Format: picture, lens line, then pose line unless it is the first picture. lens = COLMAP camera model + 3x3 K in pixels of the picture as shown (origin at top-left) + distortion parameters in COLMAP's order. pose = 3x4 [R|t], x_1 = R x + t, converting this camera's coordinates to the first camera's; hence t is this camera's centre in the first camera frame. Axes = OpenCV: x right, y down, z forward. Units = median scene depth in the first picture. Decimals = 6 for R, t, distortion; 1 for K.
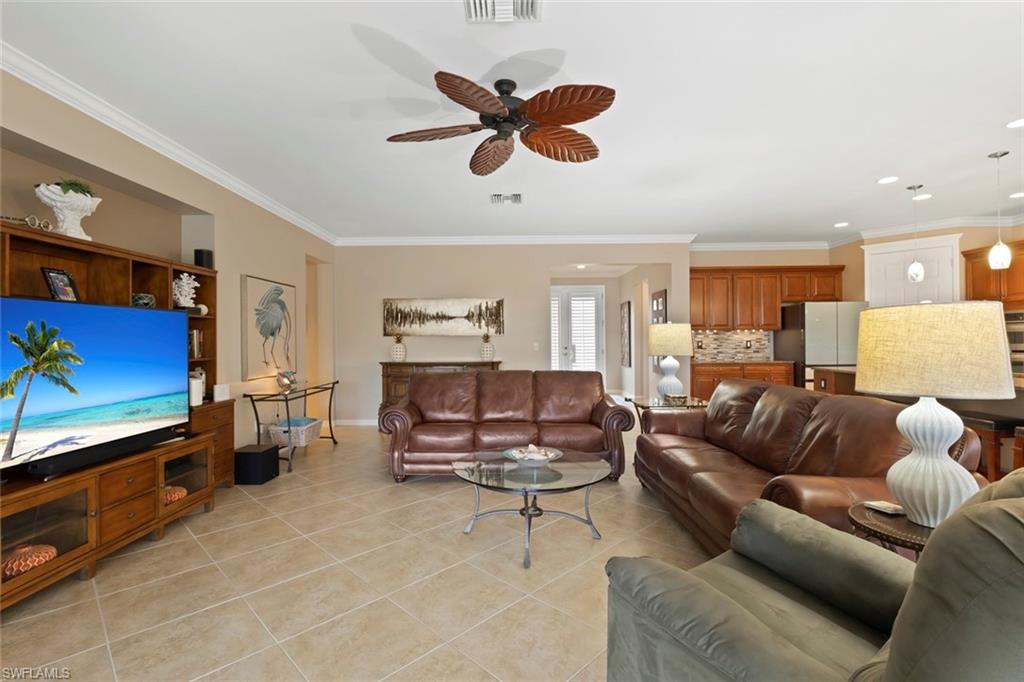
lens RADIAL K [[471.4, 0, 508.1], [0, 471.4, 338.9], [0, 0, 1]] dist [-0.000934, -0.000631]
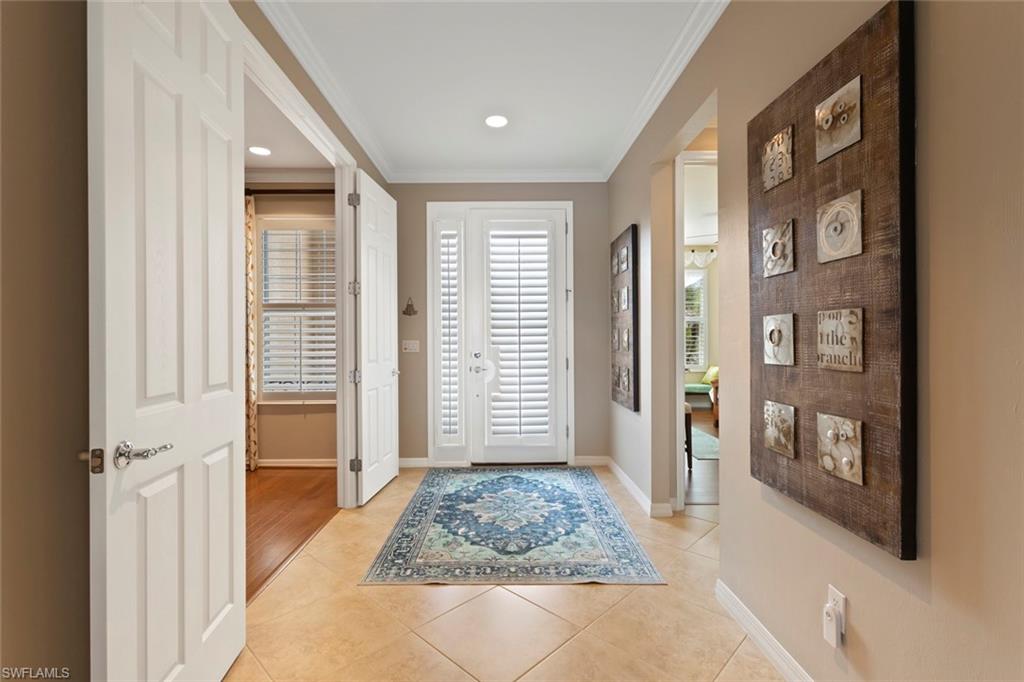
lens RADIAL K [[471.4, 0, 511.0], [0, 471.4, 336.1], [0, 0, 1]] dist [-0.000934, -0.000631]
pose [[0.999864, 0.002771, 0.016233, 0.247582], [-0.002783, 0.999996, 0.000729, 0.005416], [-0.016231, -0.000774, 0.999868, 1.010039]]
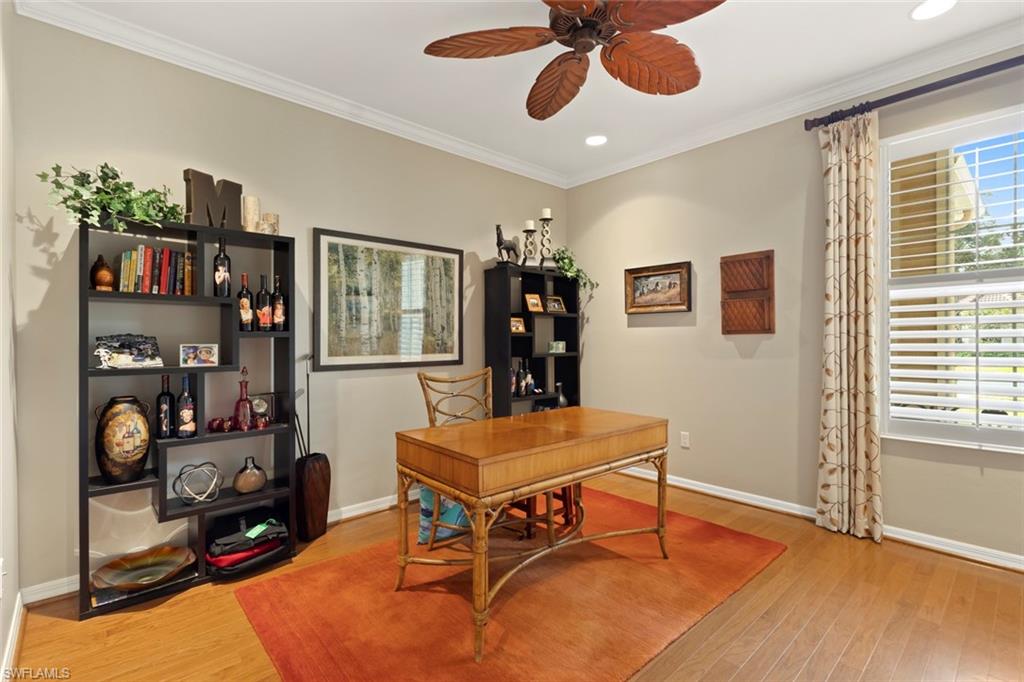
lens RADIAL K [[471.4, 0, 507.8], [0, 471.4, 345.0], [0, 0, 1]] dist [-0.000934, -0.000631]
pose [[0.671715, 0.007067, -0.740775, -0.022985], [-0.006493, 0.999972, 0.003653, 0.021491], [0.740781, 0.002356, 0.671743, 1.154774]]
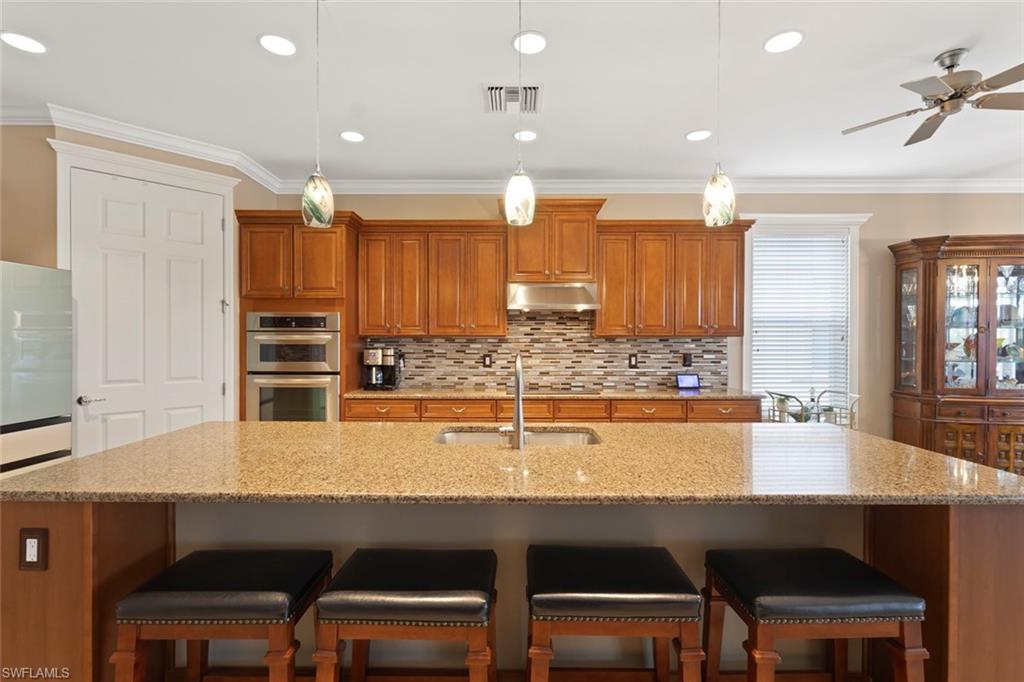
lens RADIAL K [[471.4, 0, 512.1], [0, 471.4, 344.1], [0, 0, 1]] dist [-0.000934, -0.000631]
pose [[0.005725, 0.007564, 0.999955, 0.351746], [-0.002763, 0.999968, -0.007548, -0.009491], [-0.999980, -0.002719, 0.005745, 0.622455]]
